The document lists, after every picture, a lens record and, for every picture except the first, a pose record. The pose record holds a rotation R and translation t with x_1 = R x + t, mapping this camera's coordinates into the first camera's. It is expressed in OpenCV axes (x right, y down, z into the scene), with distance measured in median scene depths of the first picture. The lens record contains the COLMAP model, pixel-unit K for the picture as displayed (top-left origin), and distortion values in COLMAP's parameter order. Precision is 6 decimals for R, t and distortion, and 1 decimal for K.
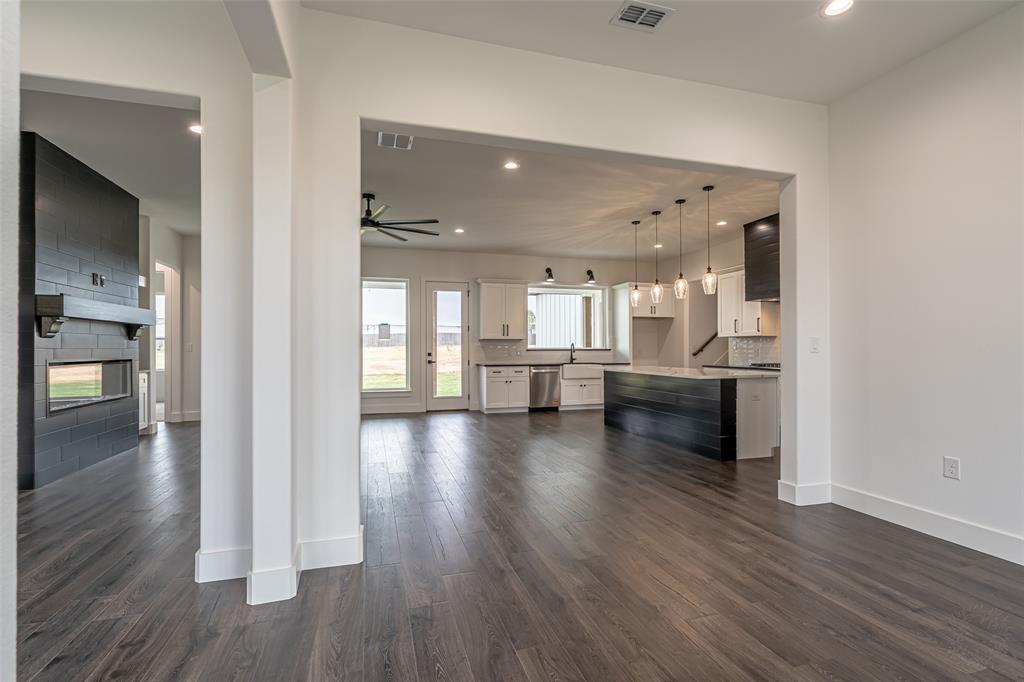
lens RADIAL K [[485.6, 0, 521.4], [0, 485.6, 345.8], [0, 0, 1]] dist [0.000756, 0.000258]
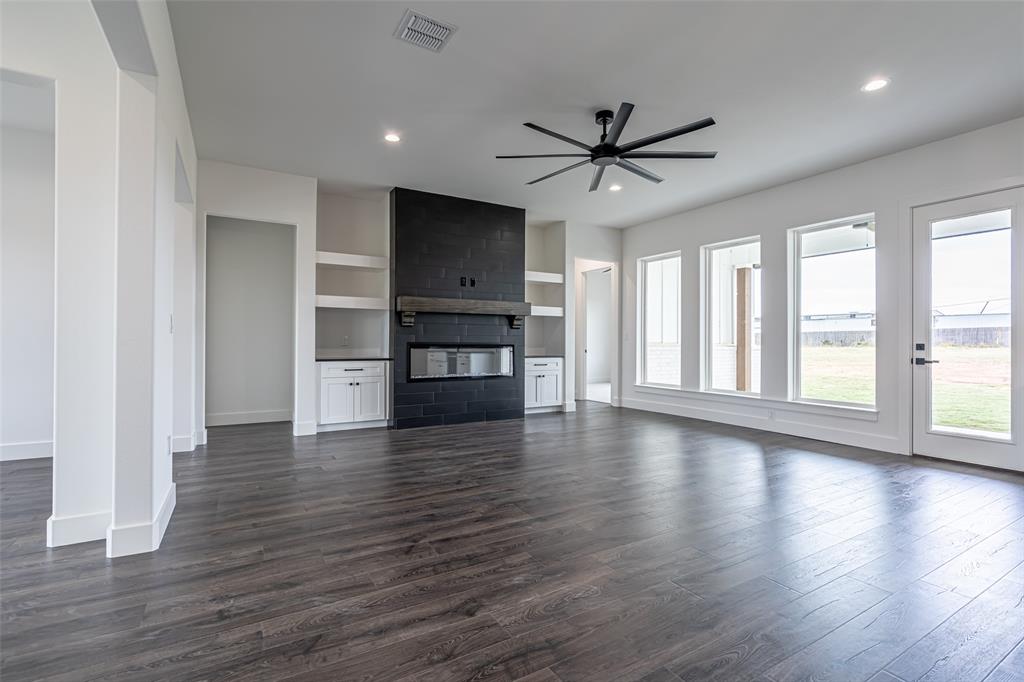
lens RADIAL K [[473.3, 0, 507.8], [0, 473.3, 335.6], [0, 0, 1]] dist [-0.000508, -0.000167]
pose [[0.235368, -0.011856, -0.971834, 0.198009], [0.000729, 0.999927, -0.012022, 0.011702], [0.971906, 0.002121, 0.235359, 0.455611]]
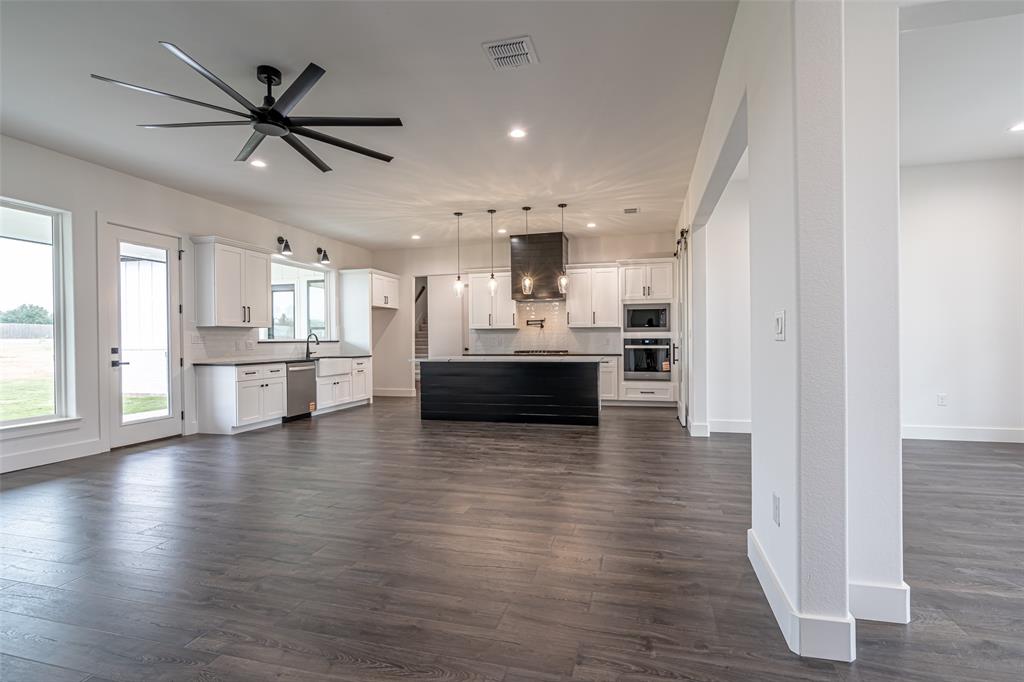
lens RADIAL K [[470.4, 0, 525.4], [0, 470.4, 344.8], [0, 0, 1]] dist [-0.001075, 0.000006]
pose [[0.515057, -0.012082, 0.857071, -0.417378], [0.002423, 0.999917, 0.012640, 0.004749], [-0.857152, -0.004434, 0.515044, 0.294448]]
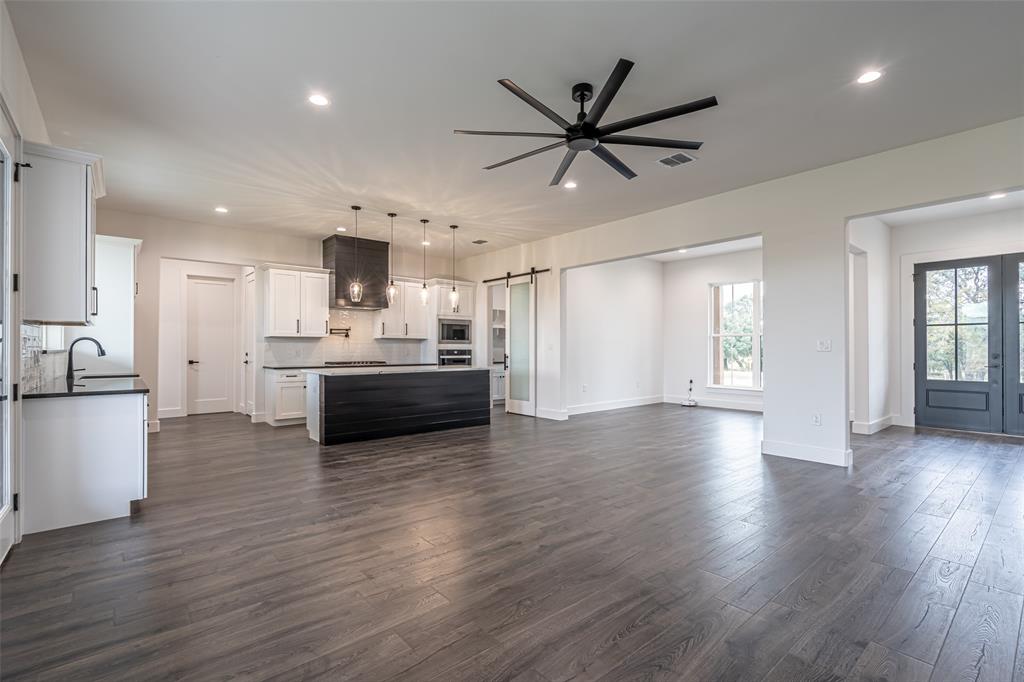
lens RADIAL K [[465.1, 0, 515.3], [0, 465.1, 350.2], [0, 0, 1]] dist [0.000037, 0.000003]
pose [[-0.393762, -0.001348, 0.919212, -0.522660], [-0.004557, 0.999989, -0.000485, 0.006146], [-0.919201, -0.004380, -0.393764, 0.835115]]
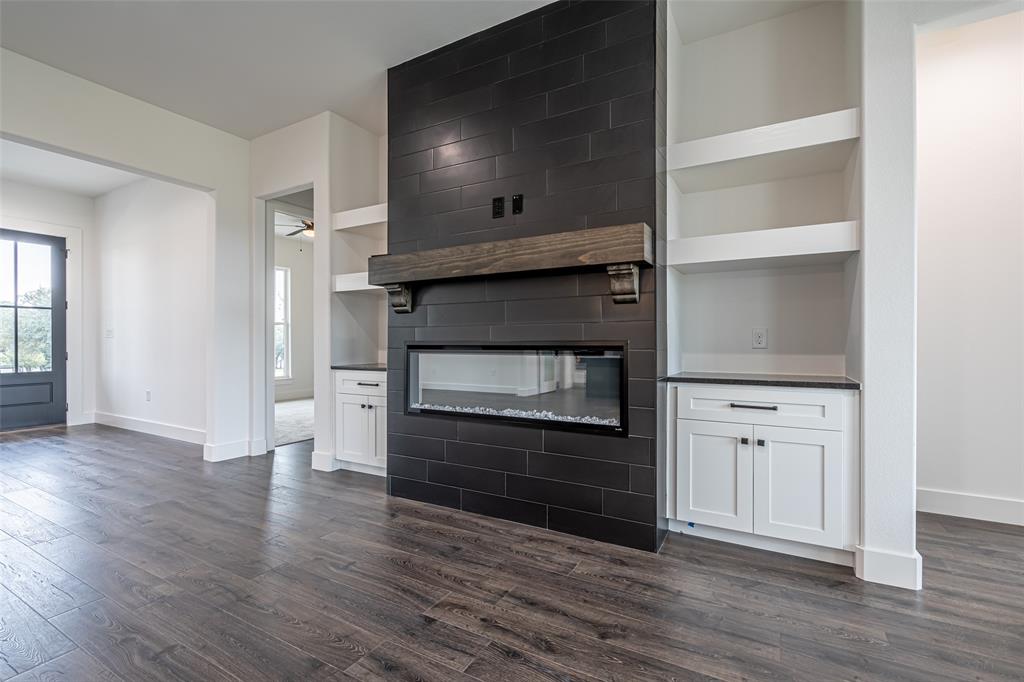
lens RADIAL K [[473.3, 0, 512.0], [0, 473.3, 341.0], [0, 0, 1]] dist [-0.000240, 0.000112]
pose [[-0.722305, -0.008754, -0.691520, -0.280058], [0.001548, 0.999897, -0.014275, 0.018006], [0.691573, -0.011381, -0.722217, 0.789624]]
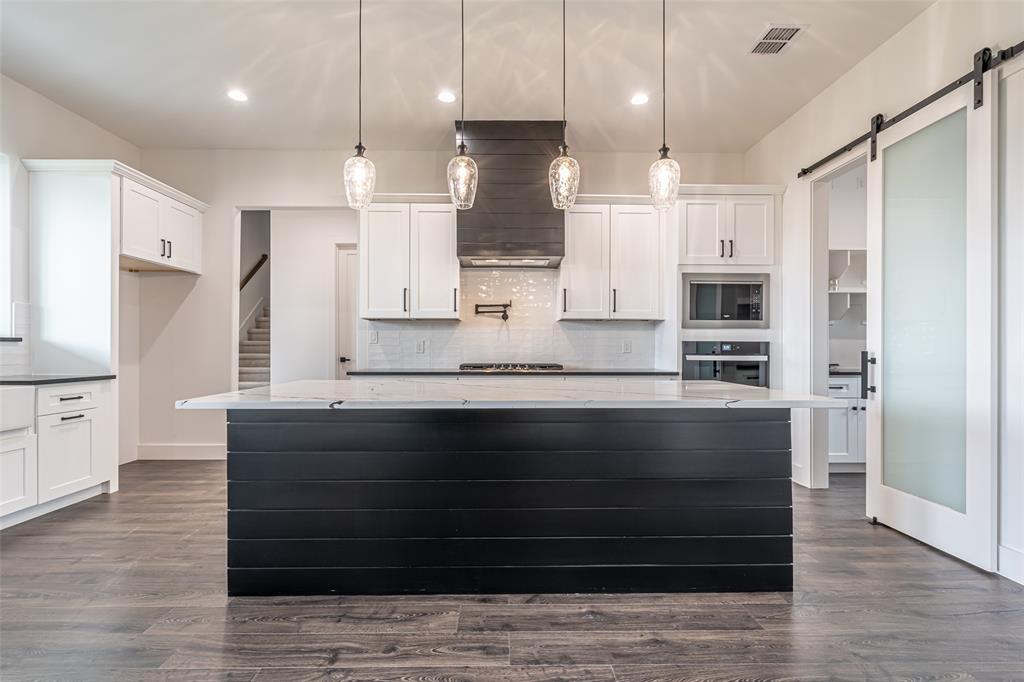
lens RADIAL K [[463.1, 0, 497.0], [0, 463.1, 350.5], [0, 0, 1]] dist [-0.021745, 0.000302]
pose [[0.295952, -0.003145, 0.955198, -0.032672], [-0.007283, 0.999958, 0.005549, 0.012829], [-0.955175, -0.008599, 0.295916, 0.635932]]
